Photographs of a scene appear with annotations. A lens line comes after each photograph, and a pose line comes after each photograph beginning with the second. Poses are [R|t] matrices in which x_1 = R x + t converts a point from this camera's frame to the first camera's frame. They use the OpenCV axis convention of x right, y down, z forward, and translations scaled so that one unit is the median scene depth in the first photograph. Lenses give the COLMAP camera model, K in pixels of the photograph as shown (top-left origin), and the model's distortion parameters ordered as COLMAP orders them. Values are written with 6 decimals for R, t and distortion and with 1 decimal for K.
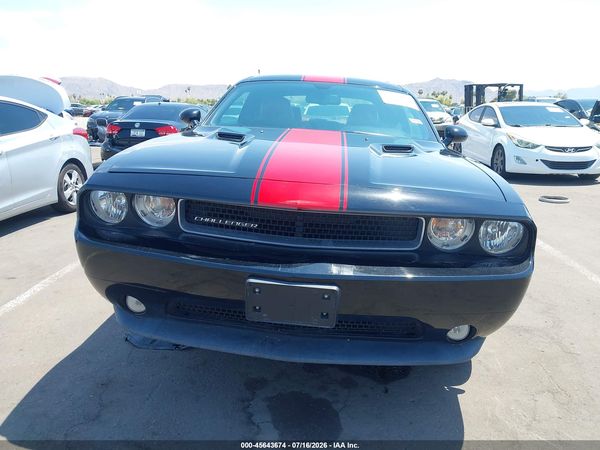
lens RADIAL K [[479.1, 0, 303.2], [0, 479.1, 223.8], [0, 0, 1]] dist [-0.024122, 0.014402]
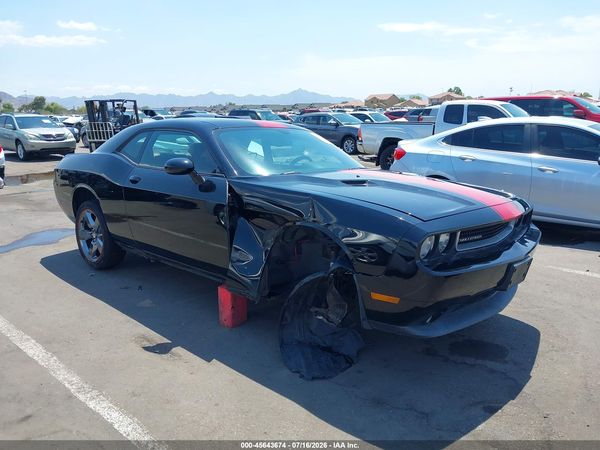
lens RADIAL K [[479.1, 0, 300.6], [0, 479.1, 227.1], [0, 0, 1]] dist [-0.024122, 0.014402]
pose [[0.609417, -0.190046, 0.769736, -0.206358], [0.194100, 0.977066, 0.087563, -0.034274], [-0.768724, 0.096043, 0.632328, 0.055109]]
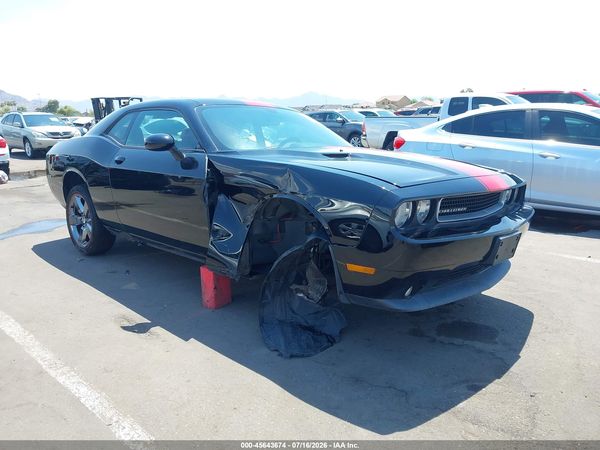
lens RADIAL K [[479.1, 0, 299.3], [0, 479.1, 224.5], [0, 0, 1]] dist [-0.024122, 0.014402]
pose [[0.628581, -0.183847, 0.755702, -0.195810], [0.197475, 0.977544, 0.073560, -0.020069], [-0.752256, 0.102994, 0.650771, 0.050062]]
